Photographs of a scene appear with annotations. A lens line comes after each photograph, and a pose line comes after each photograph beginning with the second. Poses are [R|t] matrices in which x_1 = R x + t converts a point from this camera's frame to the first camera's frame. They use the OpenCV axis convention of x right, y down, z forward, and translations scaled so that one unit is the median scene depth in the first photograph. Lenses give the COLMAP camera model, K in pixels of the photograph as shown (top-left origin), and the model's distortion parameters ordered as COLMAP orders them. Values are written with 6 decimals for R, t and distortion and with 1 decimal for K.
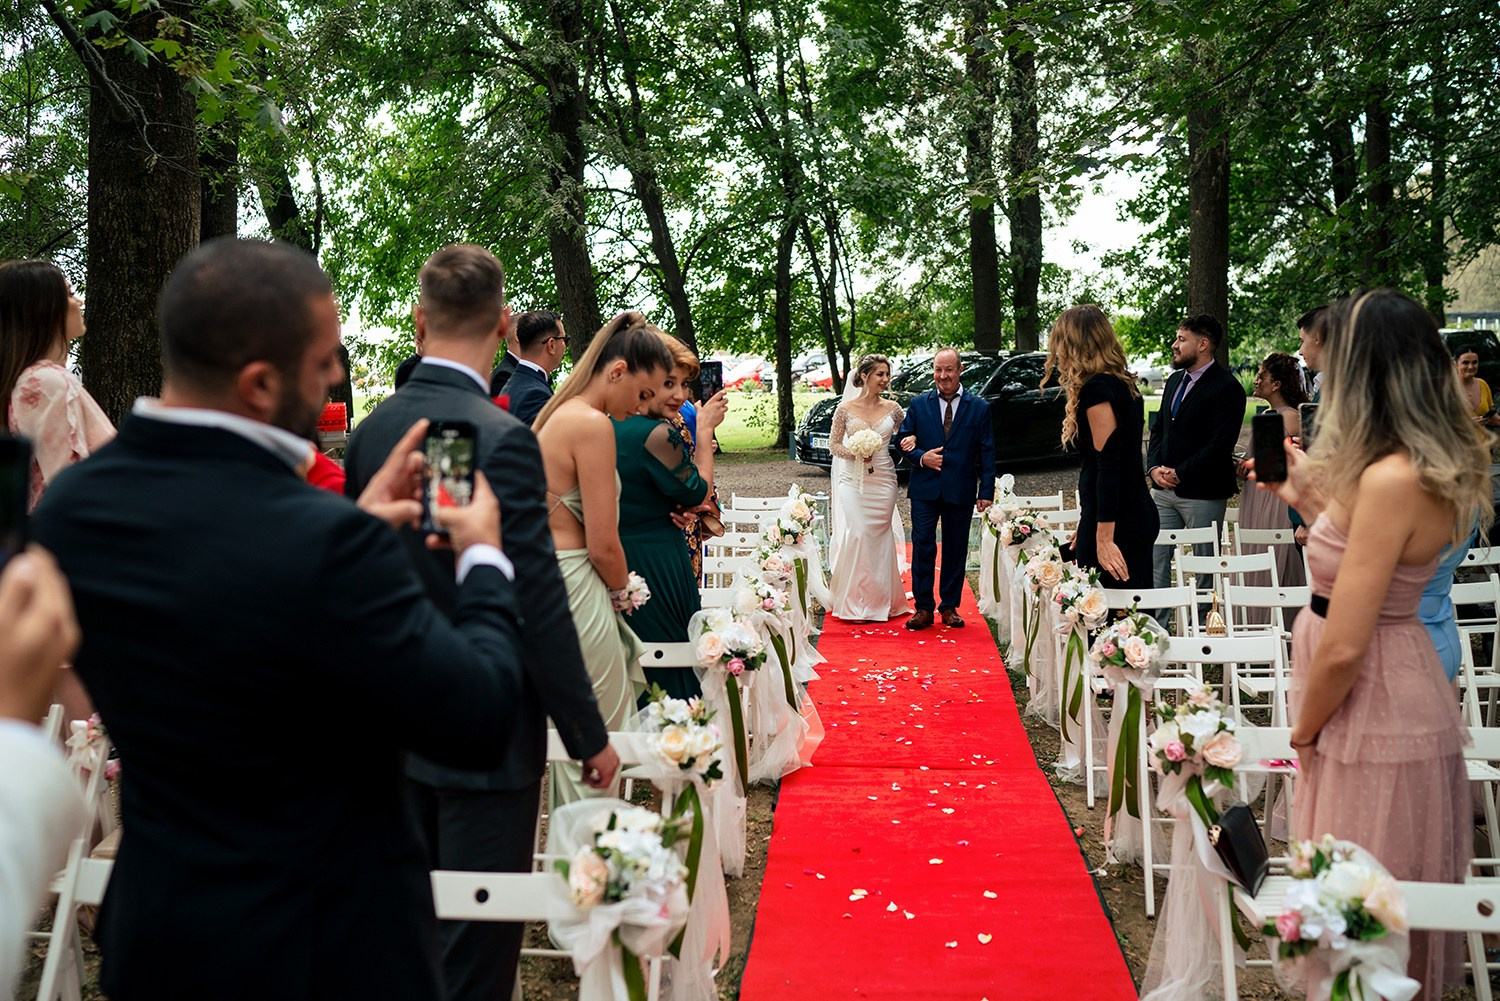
lens RADIAL K [[1469.5, 0, 752.4], [0, 1469.5, 489.1], [0, 0, 1]] dist [0.003060, 0.000000]
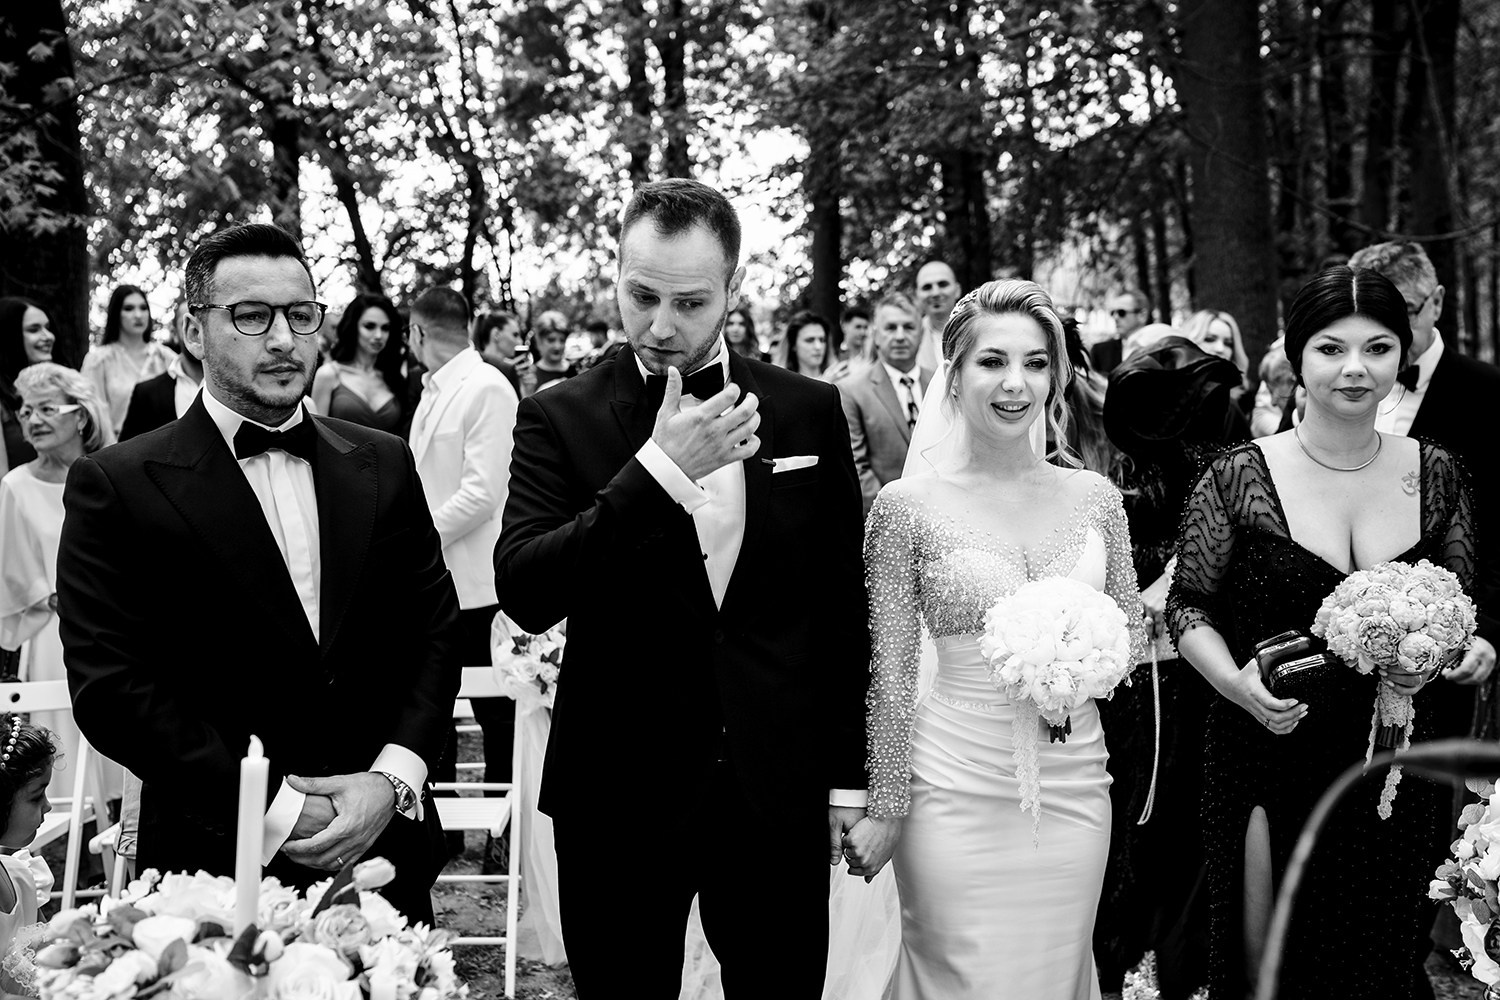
lens RADIAL K [[1469.5, 0, 759.9], [0, 1469.5, 505.9], [0, 0, 1]] dist [0.003060, 0.000000]
pose [[0.971692, -0.015100, 0.235768, -0.025451], [0.009399, 0.999636, 0.025286, 0.008205], [-0.236064, -0.022355, 0.971480, -0.130132]]
